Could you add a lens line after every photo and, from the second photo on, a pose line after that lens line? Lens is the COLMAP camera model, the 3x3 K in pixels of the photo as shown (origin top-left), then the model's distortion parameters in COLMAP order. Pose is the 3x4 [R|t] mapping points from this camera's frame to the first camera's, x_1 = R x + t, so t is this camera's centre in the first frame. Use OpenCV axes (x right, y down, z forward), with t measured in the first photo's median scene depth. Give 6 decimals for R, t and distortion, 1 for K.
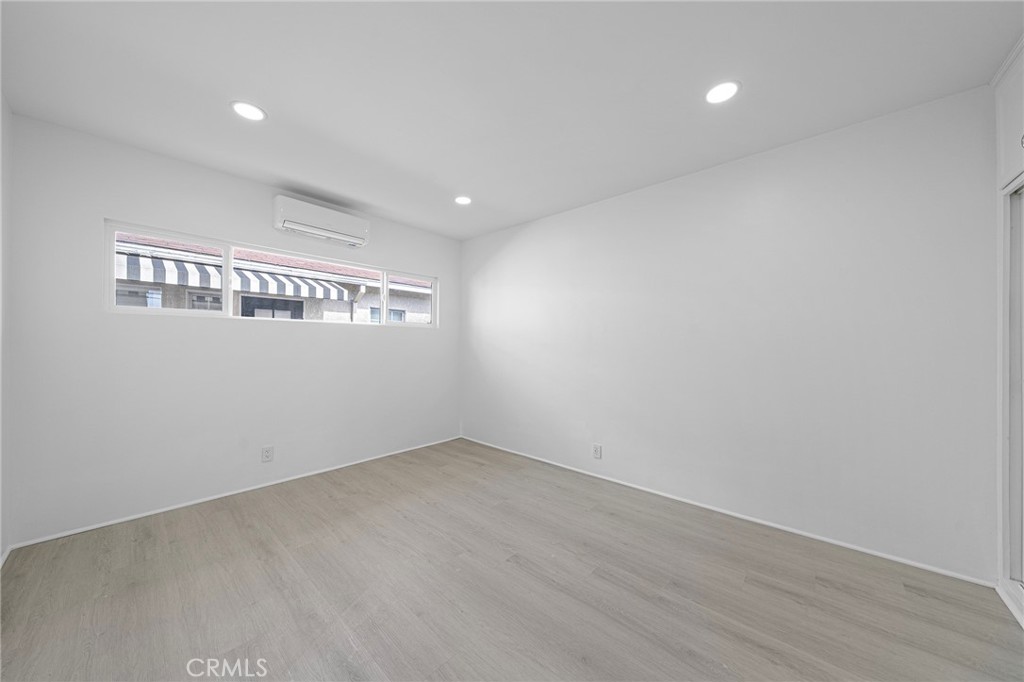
lens RADIAL K [[350.3, 0, 511.0], [0, 350.3, 344.5], [0, 0, 1]] dist [0.000218, -0.000110]
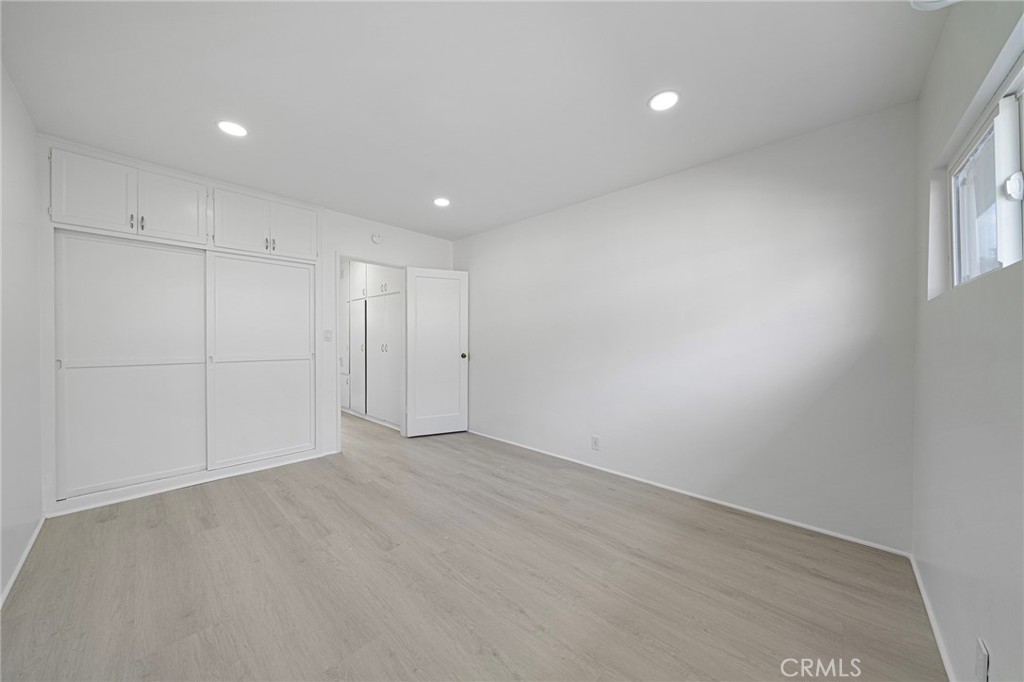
lens RADIAL K [[350.3, 0, 511.8], [0, 350.3, 336.6], [0, 0, 1]] dist [0.000218, -0.000110]
pose [[-0.999820, -0.009820, 0.016239, -0.351758], [-0.009931, 0.999928, -0.006746, -0.002486], [-0.016172, -0.006906, -0.999845, 2.003553]]
